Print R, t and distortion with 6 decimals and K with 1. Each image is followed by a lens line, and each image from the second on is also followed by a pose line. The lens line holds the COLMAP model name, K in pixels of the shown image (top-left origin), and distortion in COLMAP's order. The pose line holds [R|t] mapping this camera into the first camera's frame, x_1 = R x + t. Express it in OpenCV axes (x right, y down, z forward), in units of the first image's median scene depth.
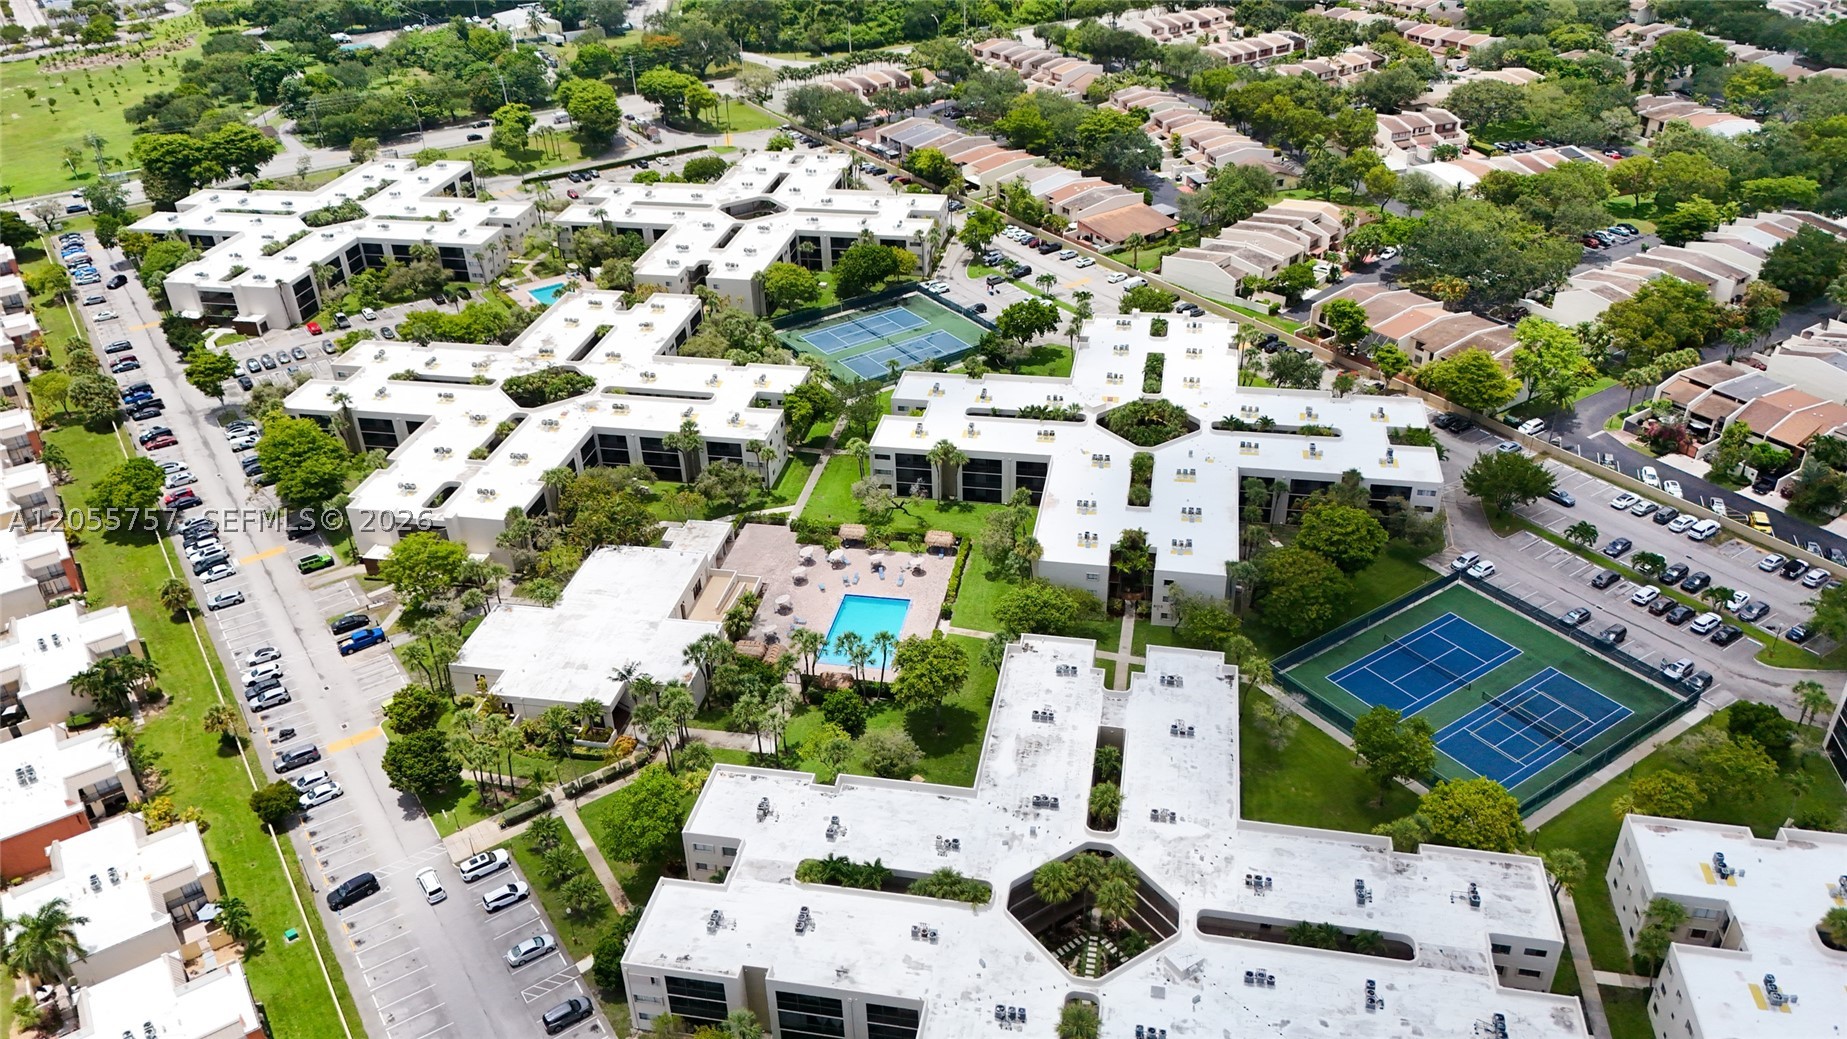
lens RADIAL K [[1372.6, 0, 909.2], [0, 1372.6, 522.2], [0, 0, 1]] dist [0.034235, -0.013355]
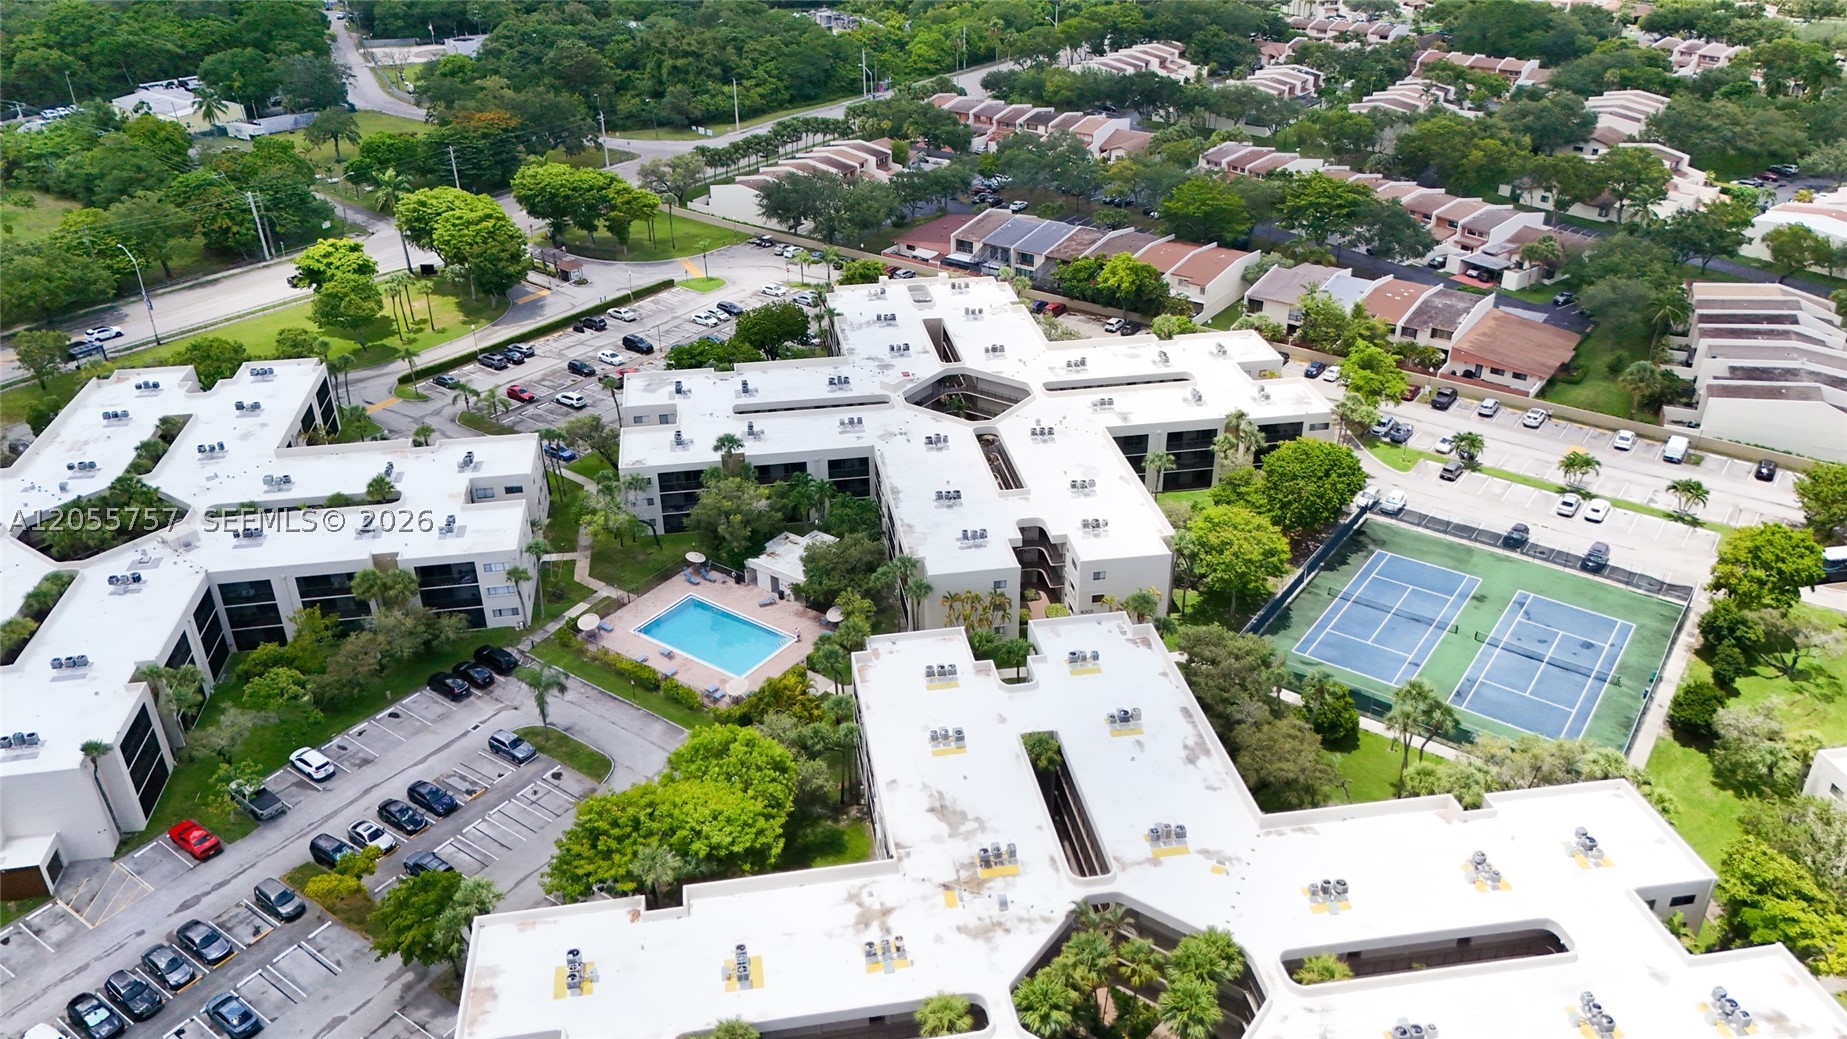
lens RADIAL K [[1372.6, 0, 939.0], [0, 1372.6, 521.7], [0, 0, 1]] dist [0.034235, -0.013355]
pose [[0.934424, -0.151811, 0.322187, -0.264401], [0.166291, 0.985917, -0.017733, -0.145385], [-0.314958, 0.070147, 0.946510, 0.415120]]
